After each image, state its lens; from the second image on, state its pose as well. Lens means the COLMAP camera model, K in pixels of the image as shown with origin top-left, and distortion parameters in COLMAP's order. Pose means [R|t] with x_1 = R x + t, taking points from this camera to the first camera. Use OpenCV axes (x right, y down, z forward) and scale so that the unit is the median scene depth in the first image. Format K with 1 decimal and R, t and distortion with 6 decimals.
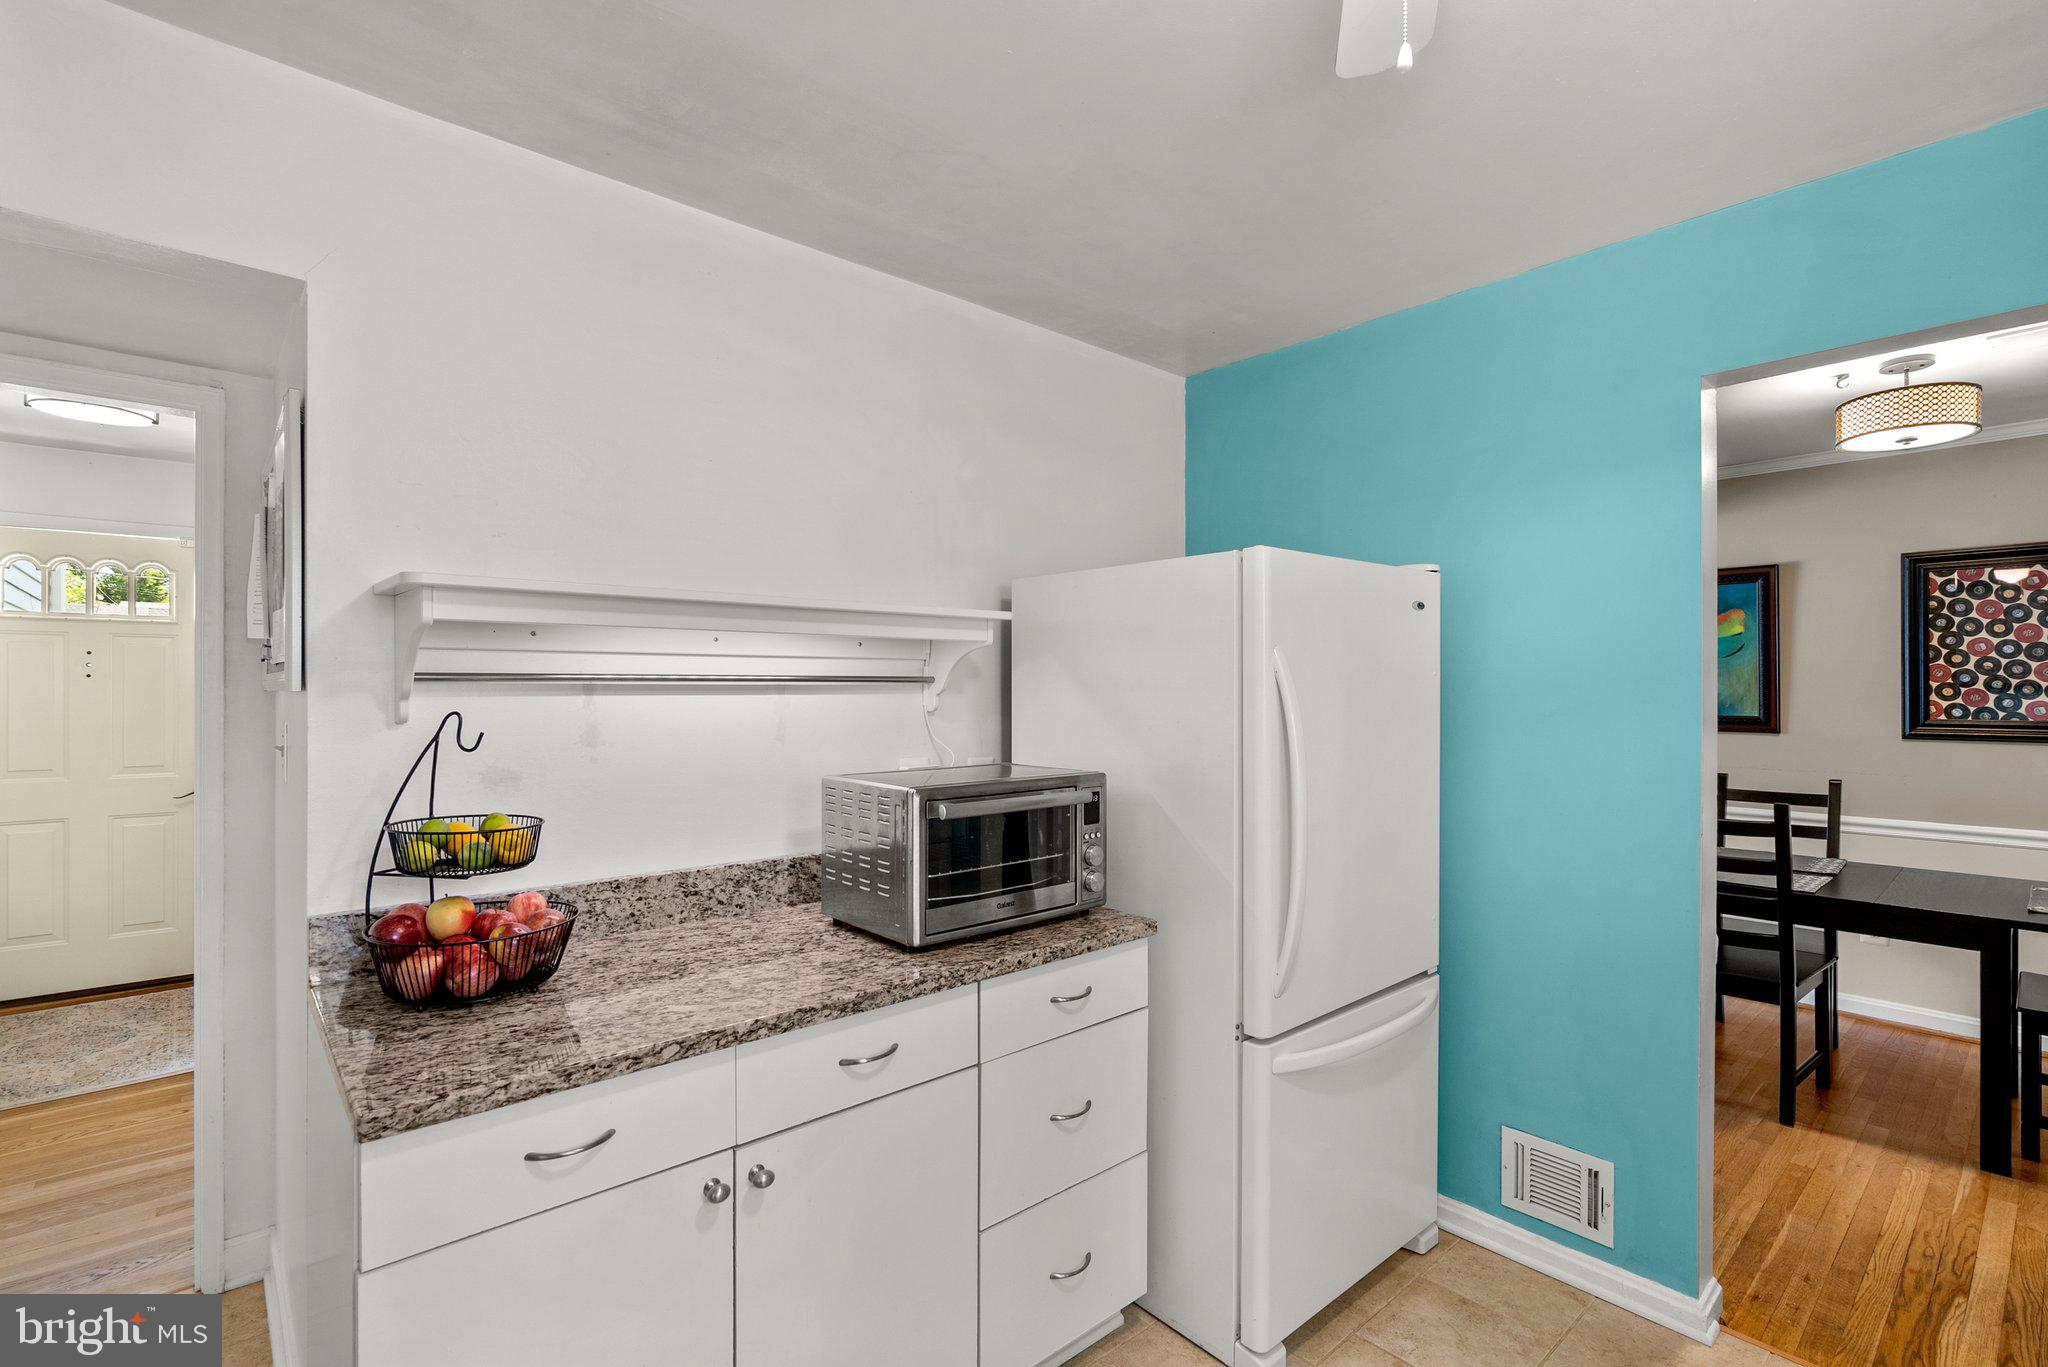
lens RADIAL K [[942.3, 0, 1020.4], [0, 942.3, 687.9], [0, 0, 1]] dist [-0.001491, 0.000514]
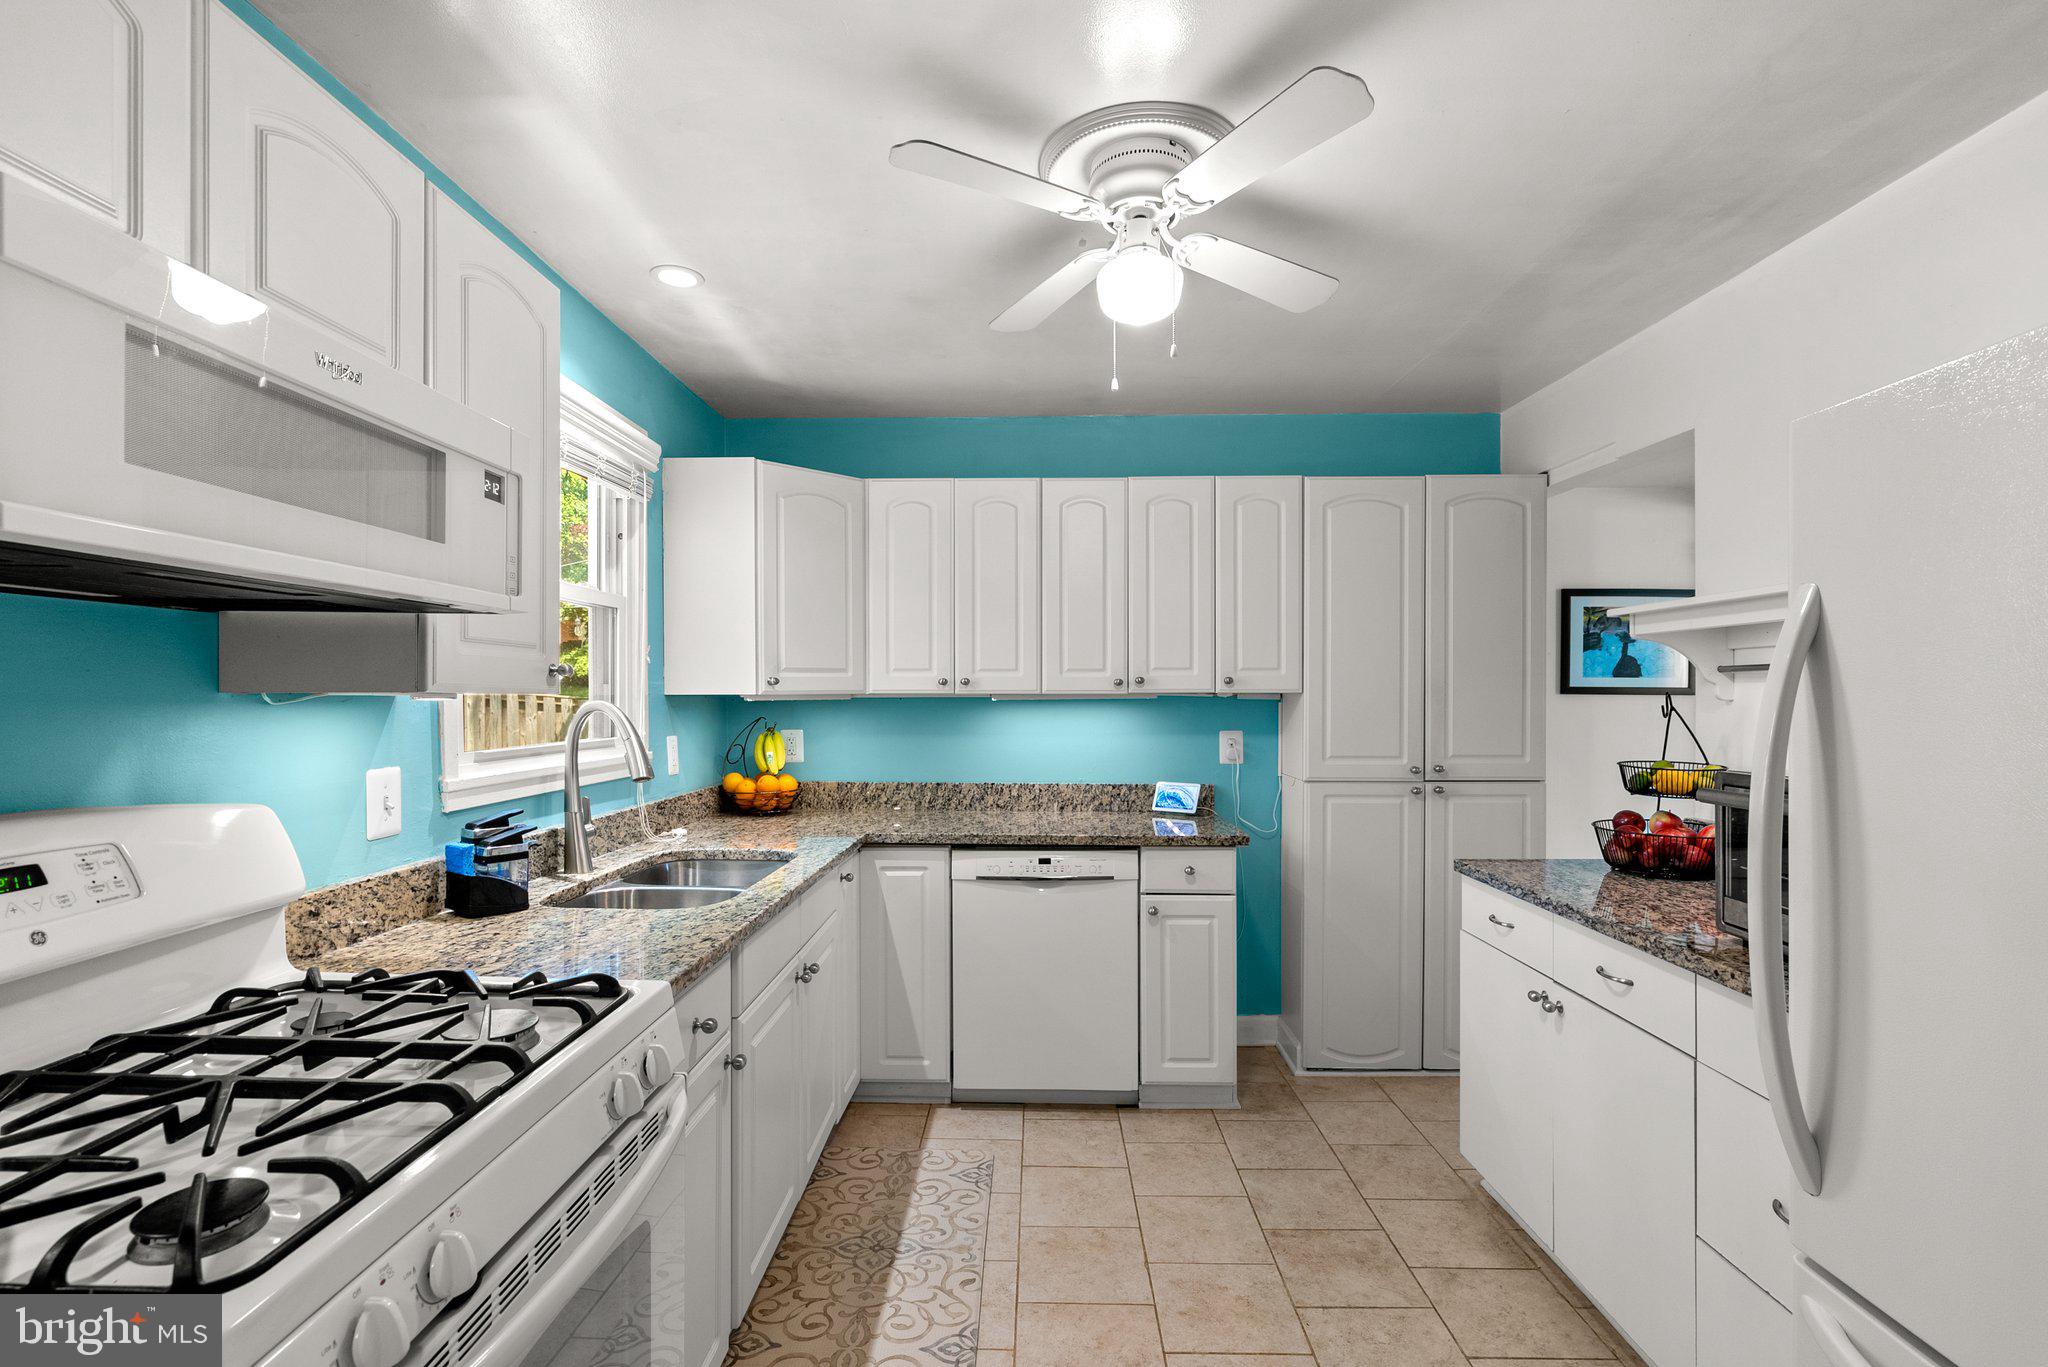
lens RADIAL K [[945.0, 0, 1022.6], [0, 945.0, 695.1], [0, 0, 1]] dist [-0.004411, 0.009956]
pose [[-0.672099, 0.001882, -0.740459, 1.258150], [0.001285, 0.999998, 0.001376, 0.027384], [0.740460, -0.000027, -0.672100, 1.263281]]
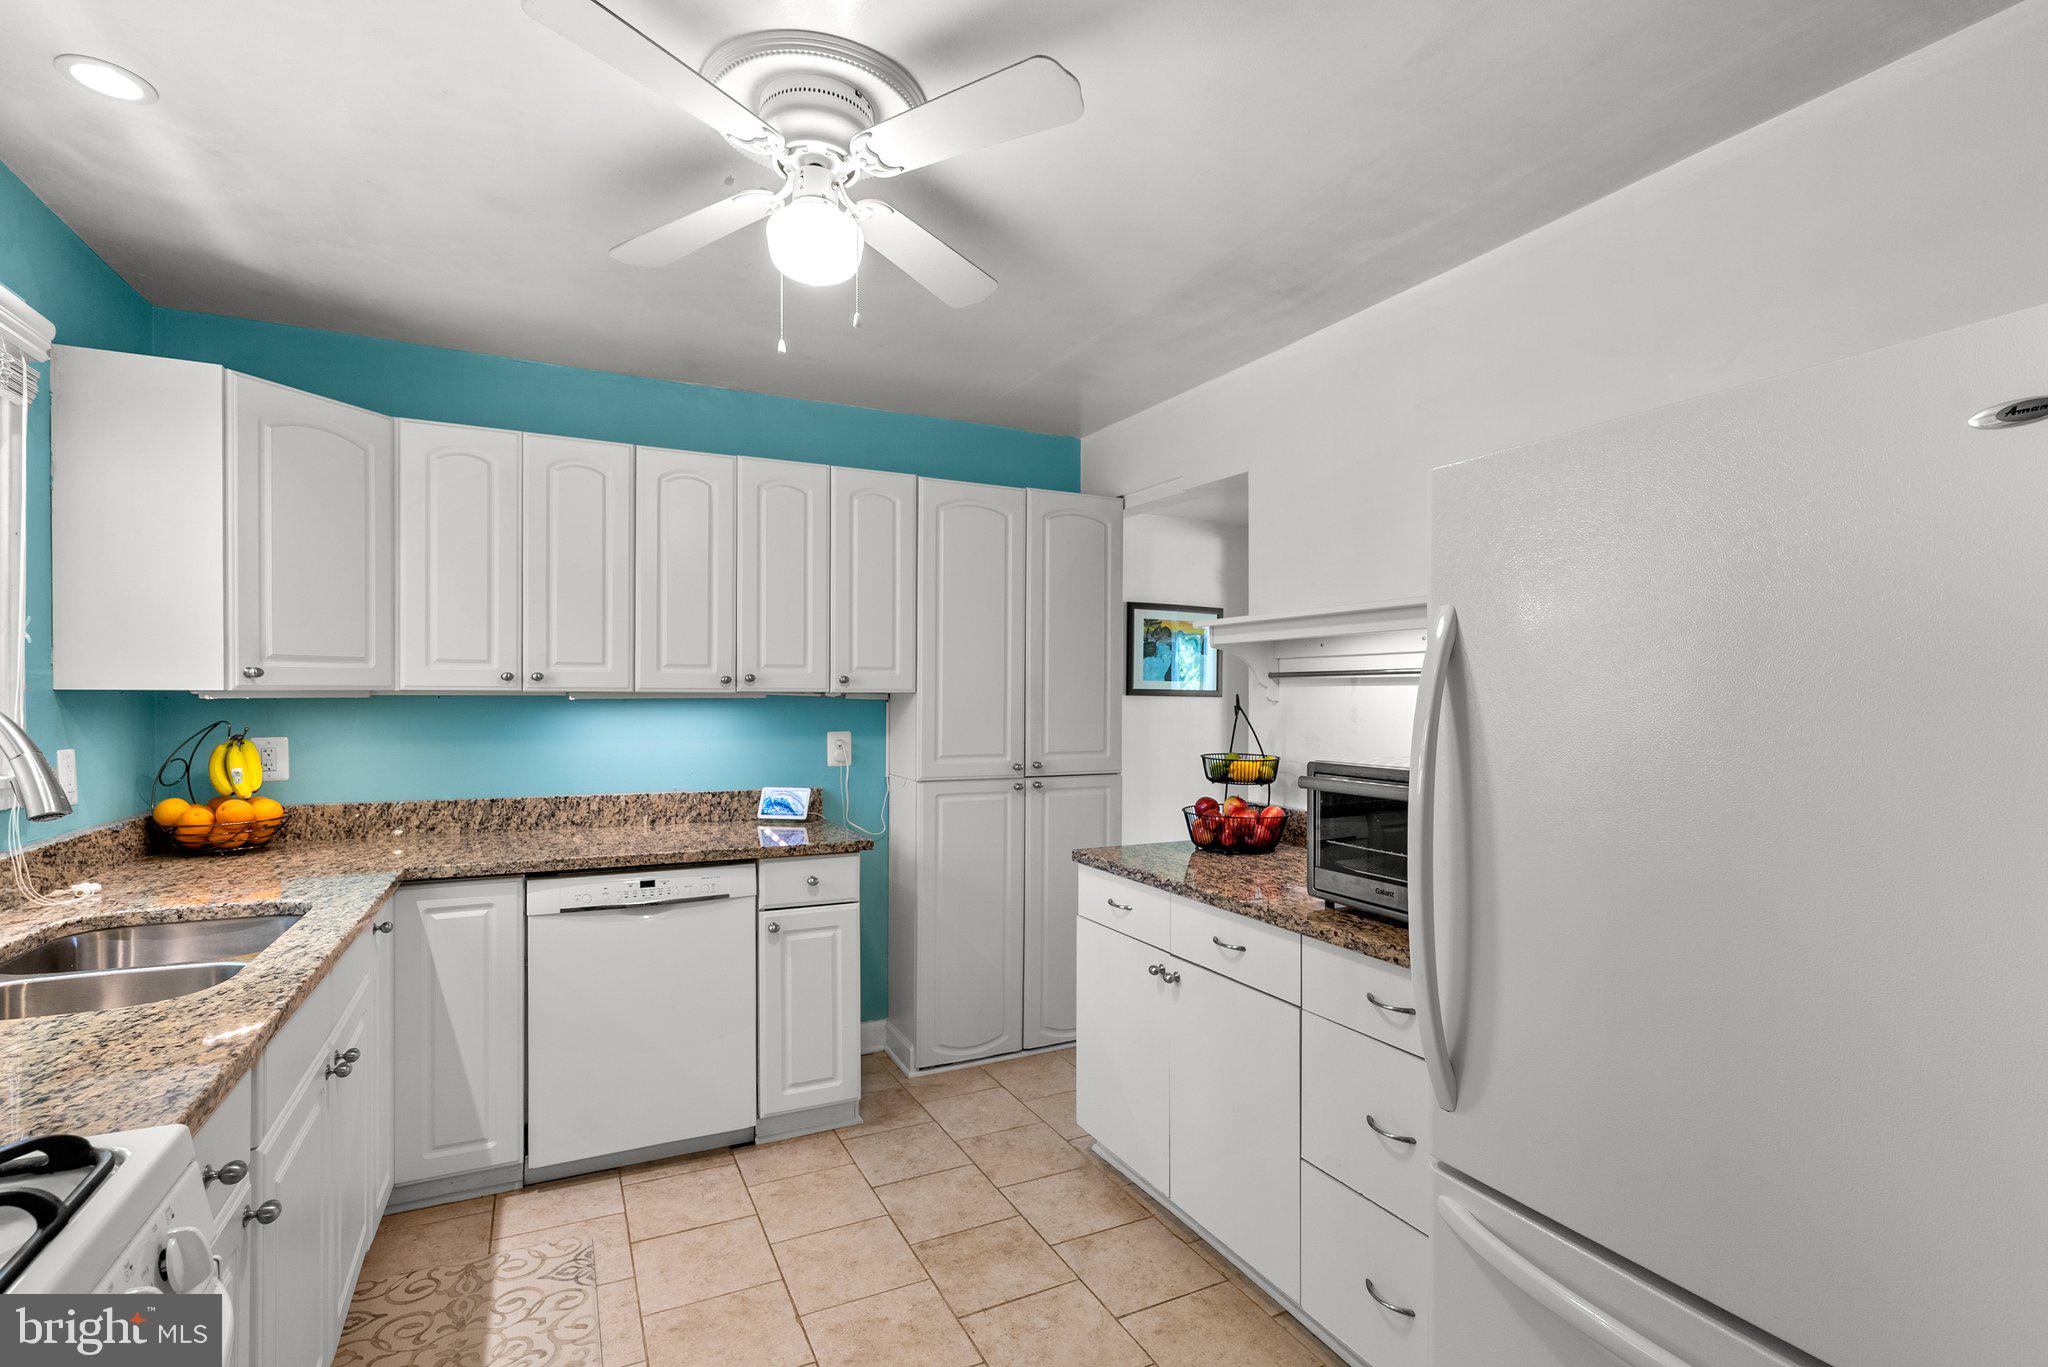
lens RADIAL K [[948.1, 0, 1020.2], [0, 948.1, 695.3], [0, 0, 1]] dist [0.000949, 0.001349]
pose [[-0.254045, -0.000392, -0.967192, 1.263591], [-0.005209, 0.999986, 0.000963, 0.028362], [0.967178, 0.005283, -0.254044, 1.064813]]
